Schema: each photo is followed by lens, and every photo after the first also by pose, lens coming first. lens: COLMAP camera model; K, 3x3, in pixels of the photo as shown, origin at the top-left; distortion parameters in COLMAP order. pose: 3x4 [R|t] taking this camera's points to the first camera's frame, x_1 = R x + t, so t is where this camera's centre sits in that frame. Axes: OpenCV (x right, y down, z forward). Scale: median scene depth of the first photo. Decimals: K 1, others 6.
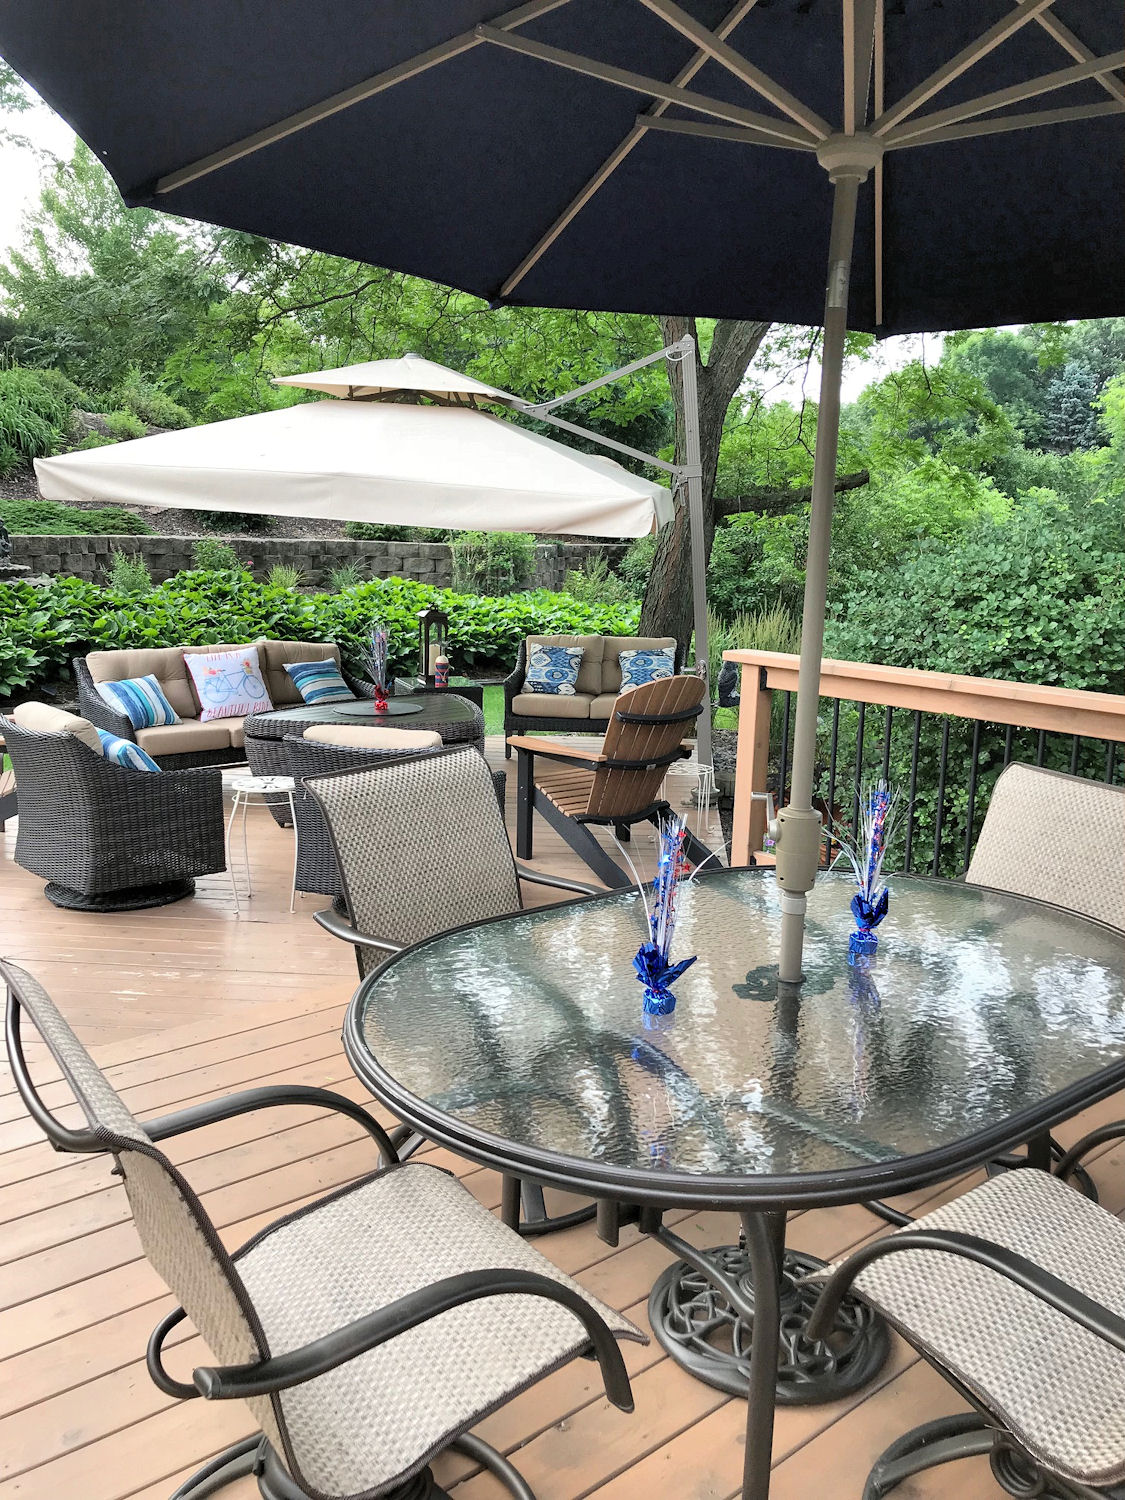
lens RADIAL K [[1232.1, 0, 562.5], [0, 1232.1, 750.0], [0, 0, 1]] dist [-0.005421, -0.007491]
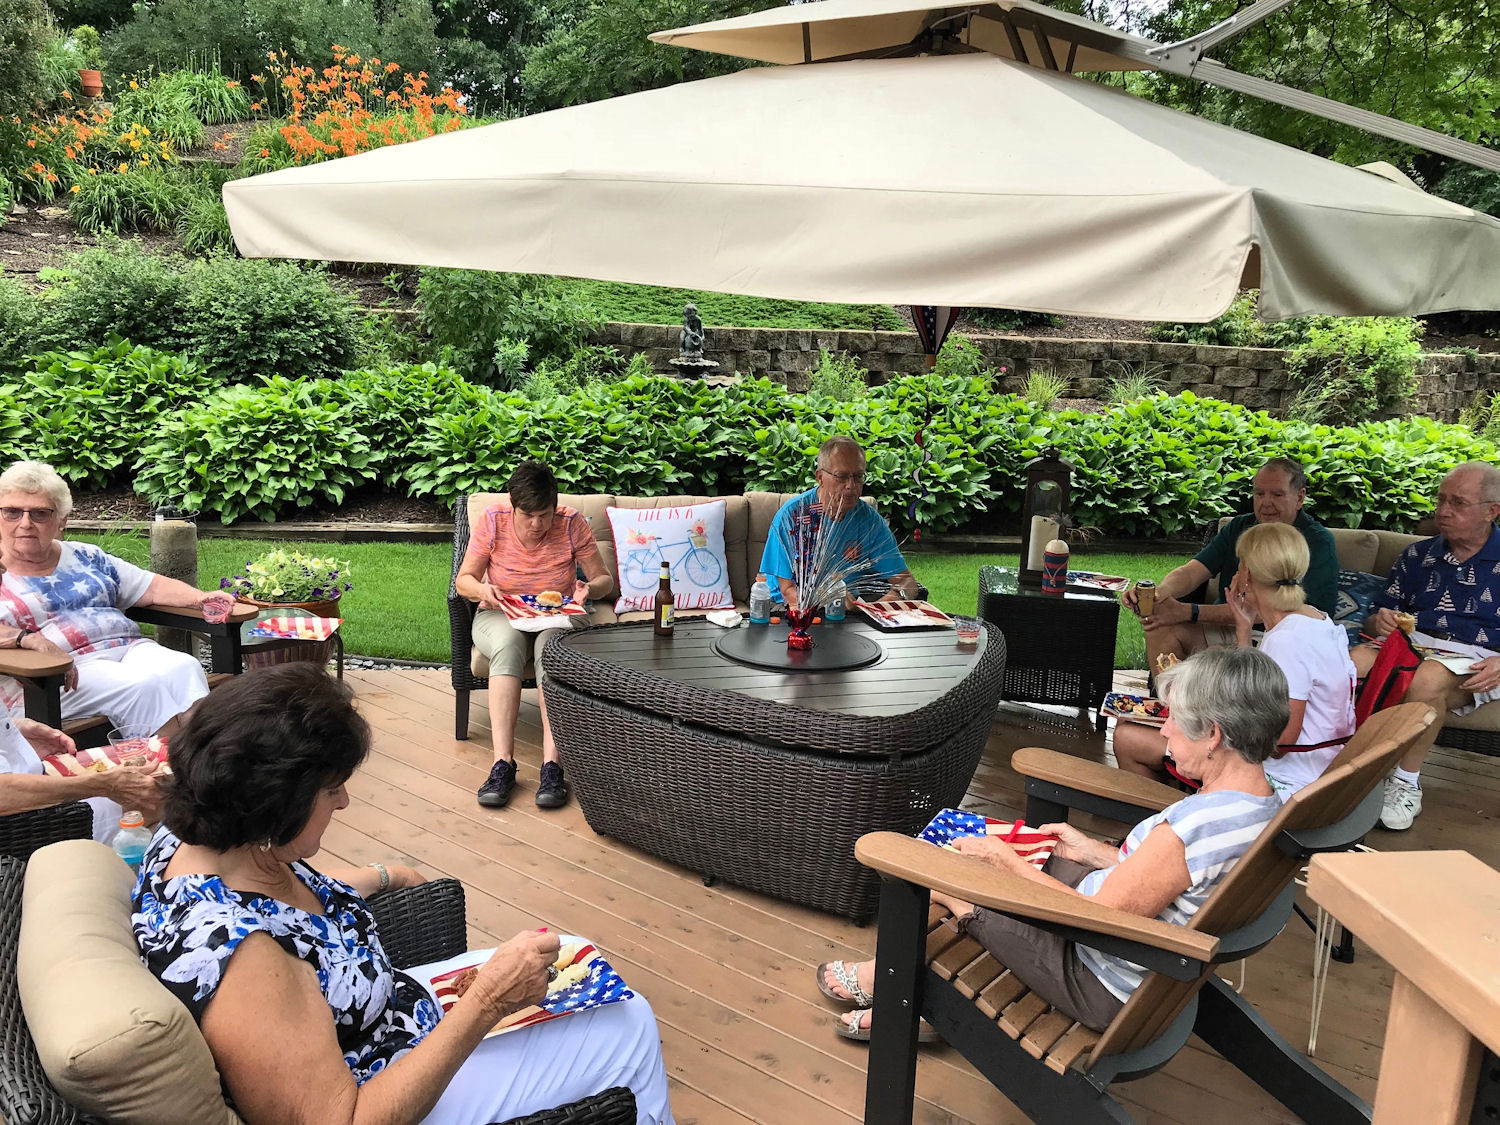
lens RADIAL K [[1232.1, 0, 752.4], [0, 1232.1, 511.5], [0, 0, 1]] dist [-0.005421, -0.007491]
pose [[0.839021, 0.092682, -0.536147, 0.047599], [-0.110134, 0.993917, -0.000533, -0.040888], [0.532836, 0.059495, 0.844124, 0.247286]]
